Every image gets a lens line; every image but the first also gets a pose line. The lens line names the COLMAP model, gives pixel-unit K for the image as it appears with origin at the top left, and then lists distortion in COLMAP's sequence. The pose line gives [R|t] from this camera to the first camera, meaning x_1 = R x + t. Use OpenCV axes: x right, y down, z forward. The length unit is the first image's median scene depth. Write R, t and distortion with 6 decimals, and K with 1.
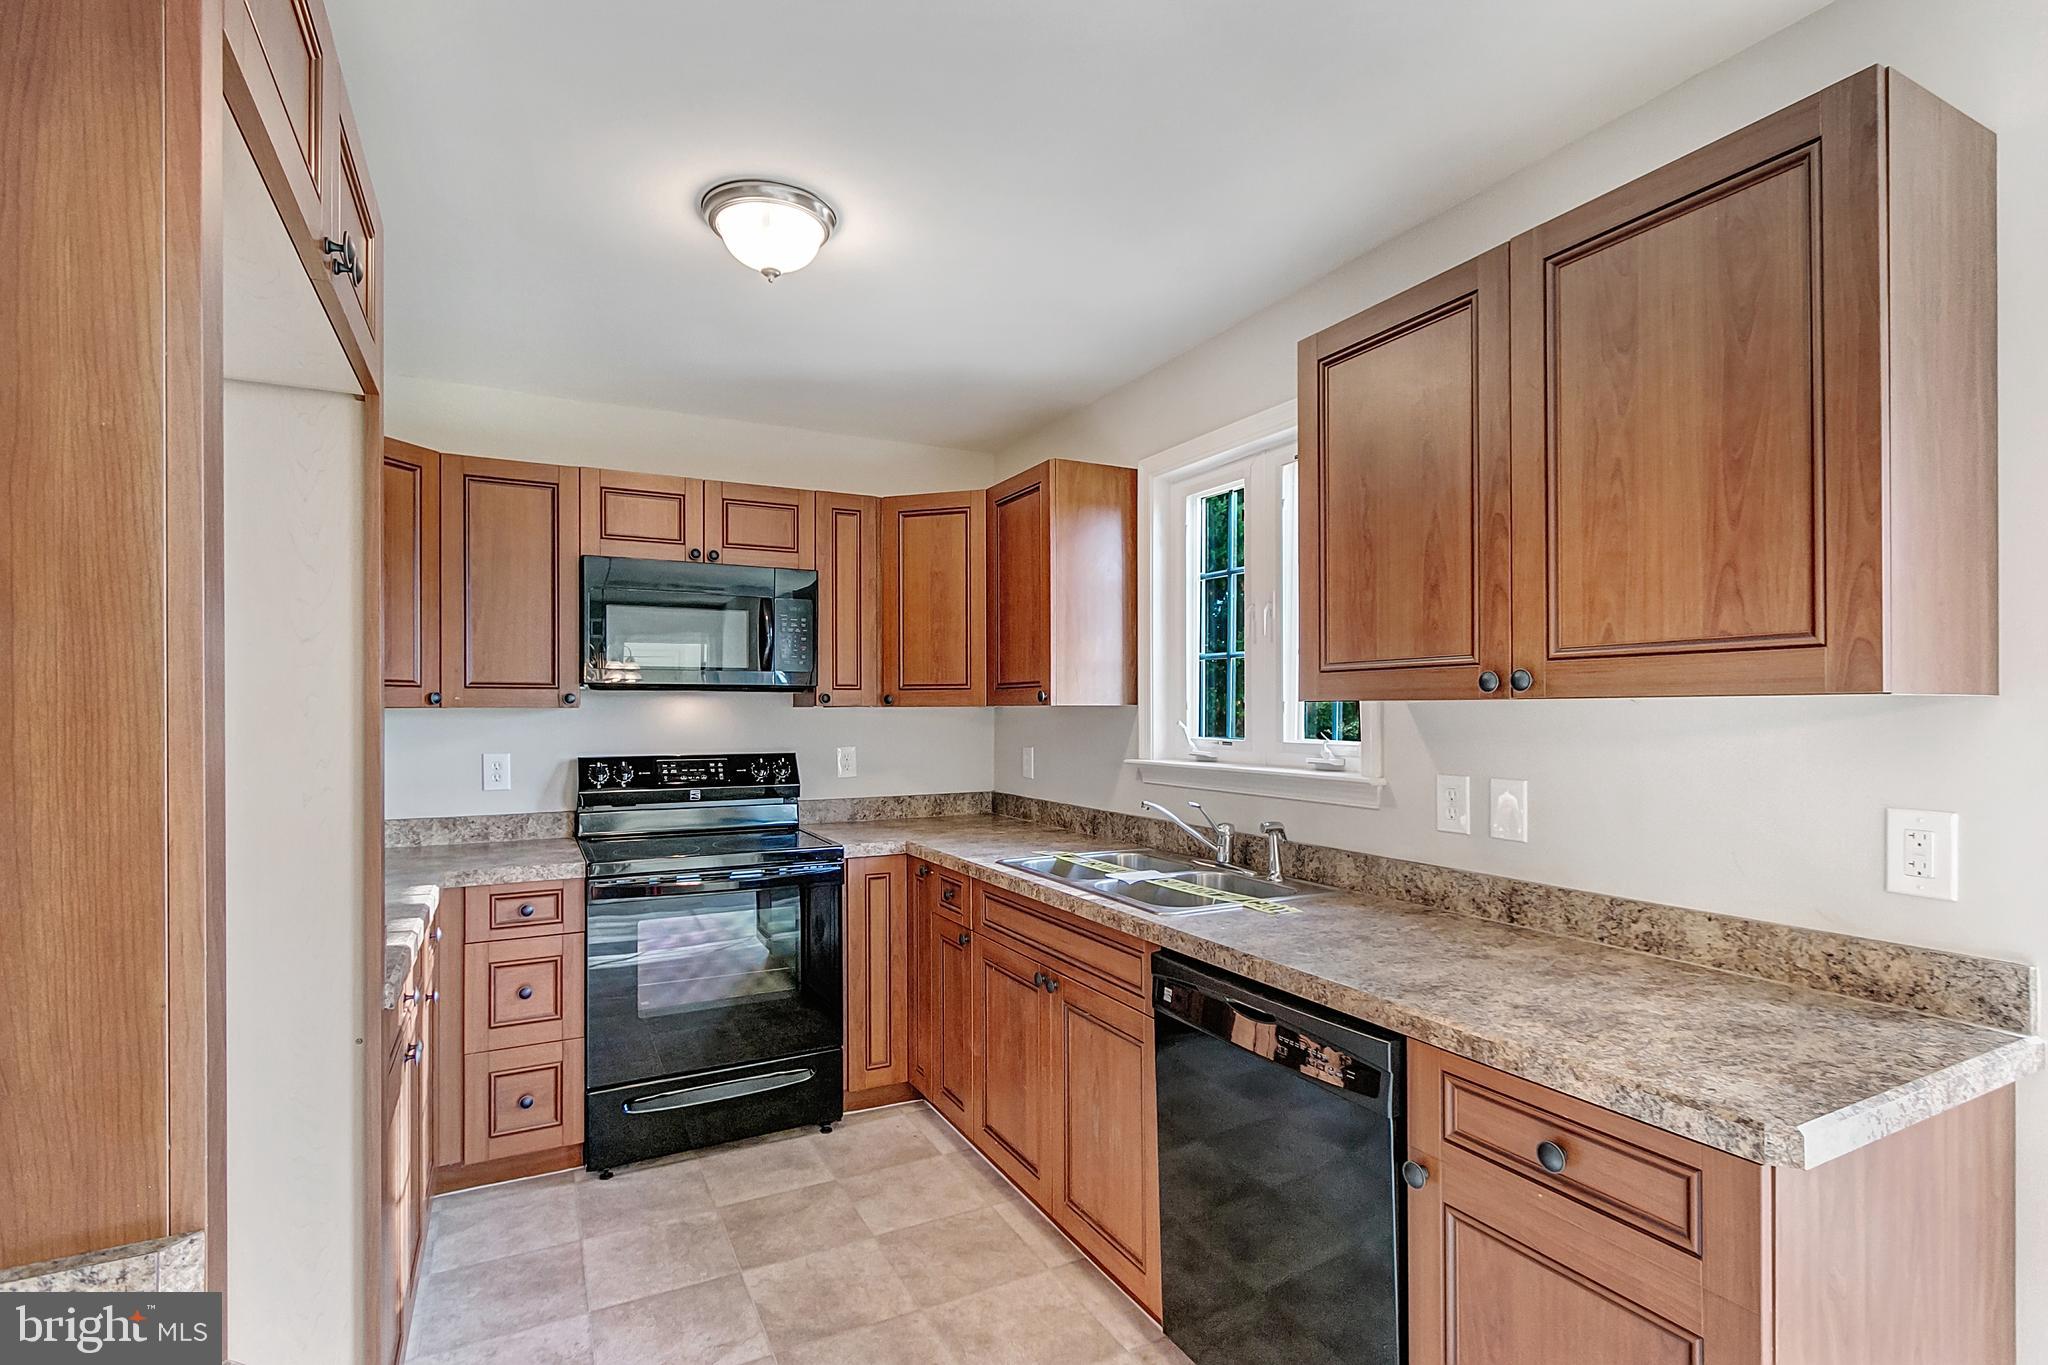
lens RADIAL K [[950.6, 0, 1028.3], [0, 950.6, 712.5], [0, 0, 1]] dist [0.003319, 0.000265]
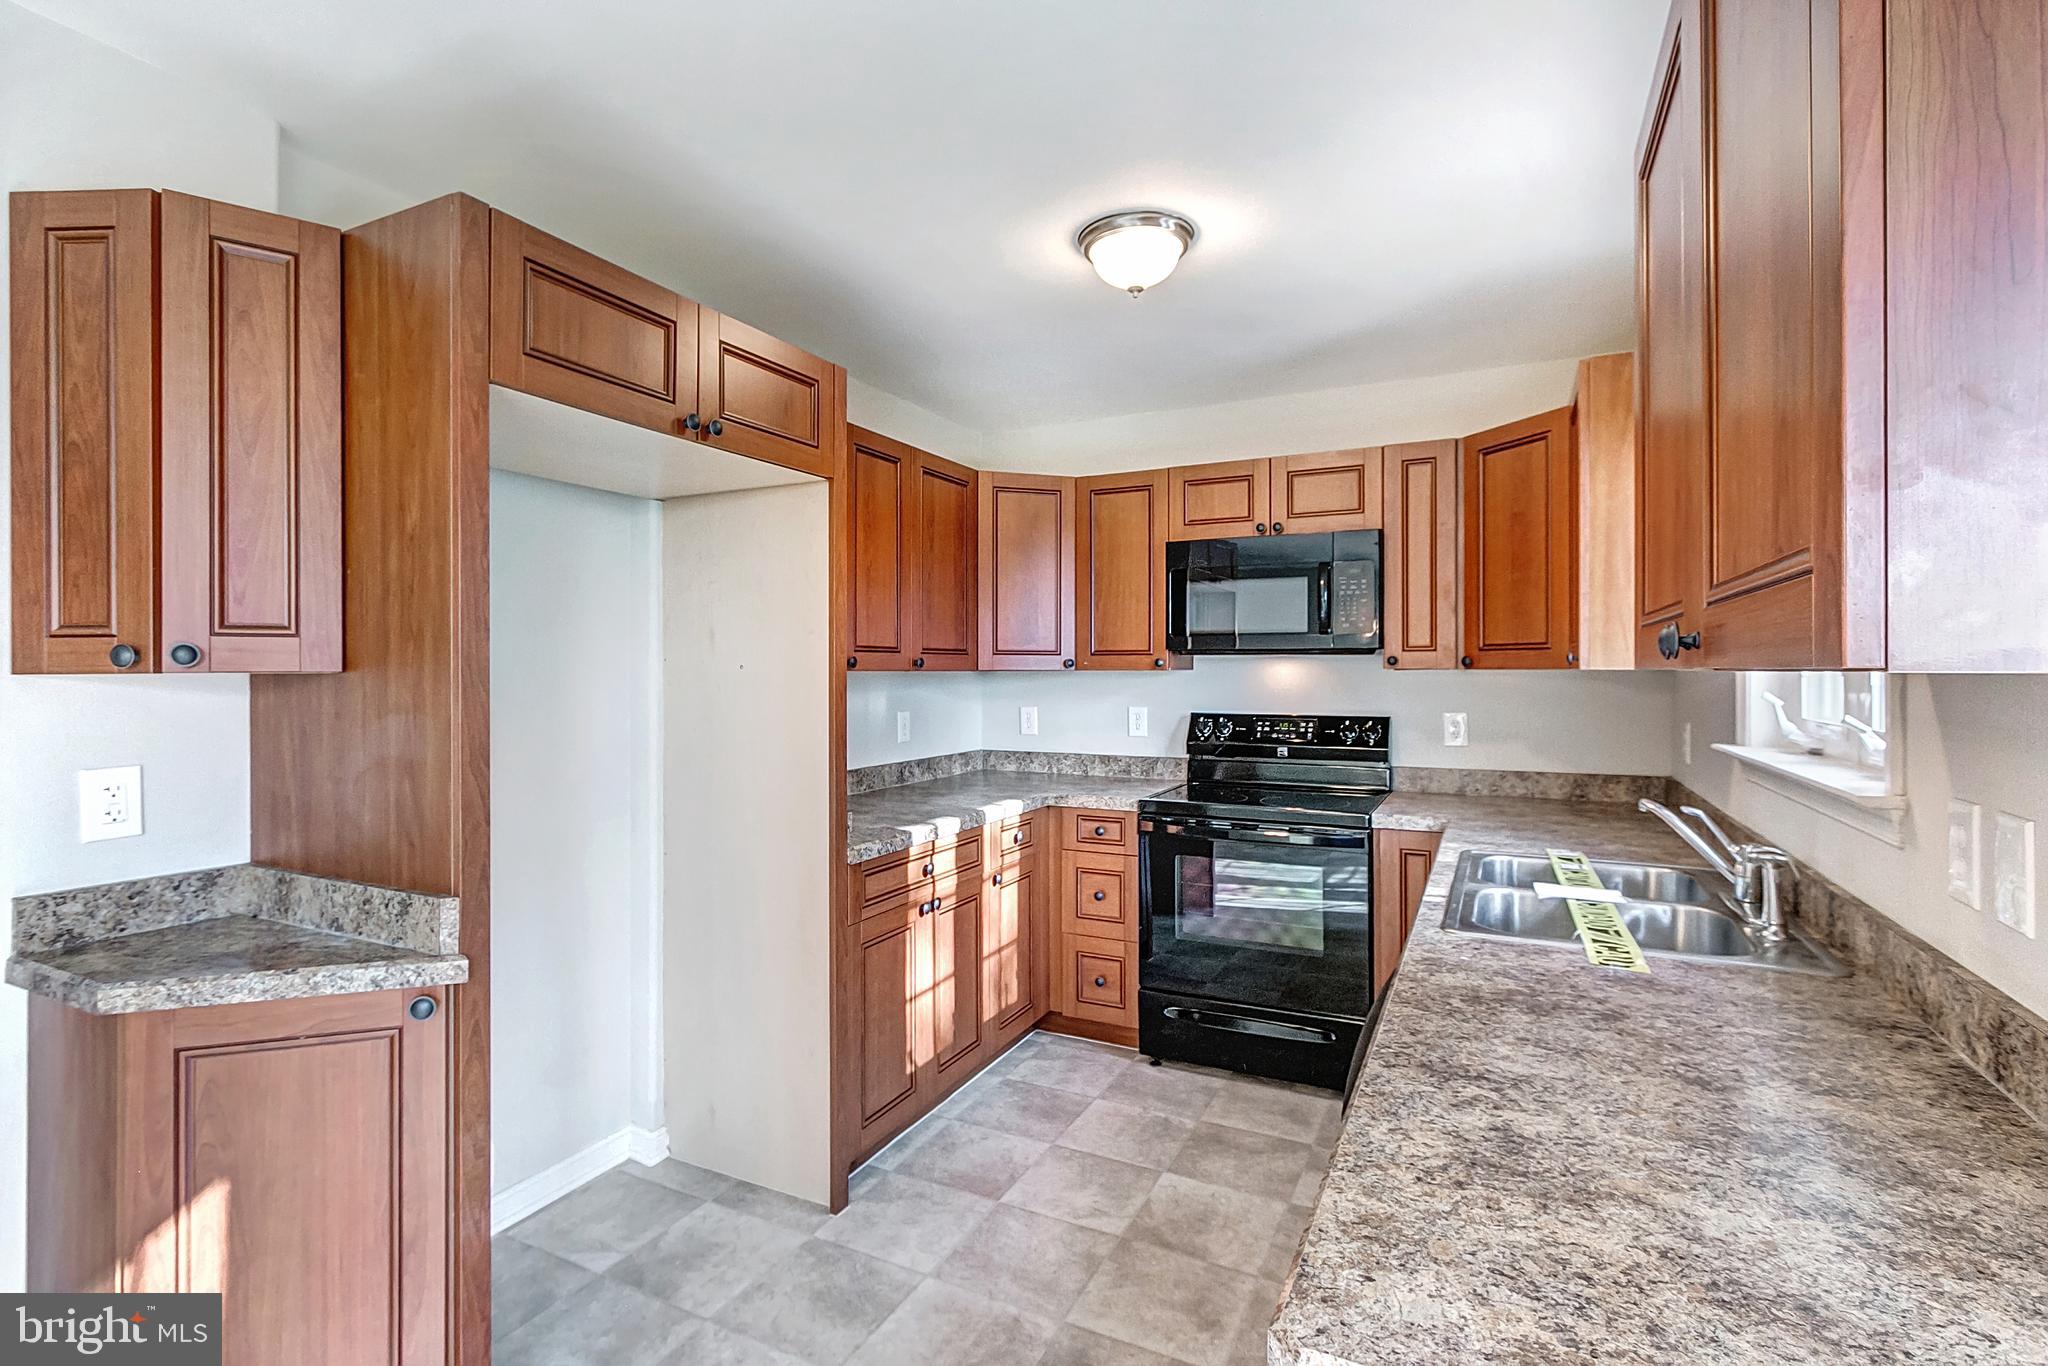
lens RADIAL K [[961.0, 0, 1032.5], [0, 961.0, 674.8], [0, 0, 1]] dist [0.002453, -0.000007]
pose [[0.588721, 0.005966, -0.808314, 0.406096], [-0.001464, 0.999979, 0.006315, -0.007365], [0.808335, -0.002535, 0.588717, 0.156636]]
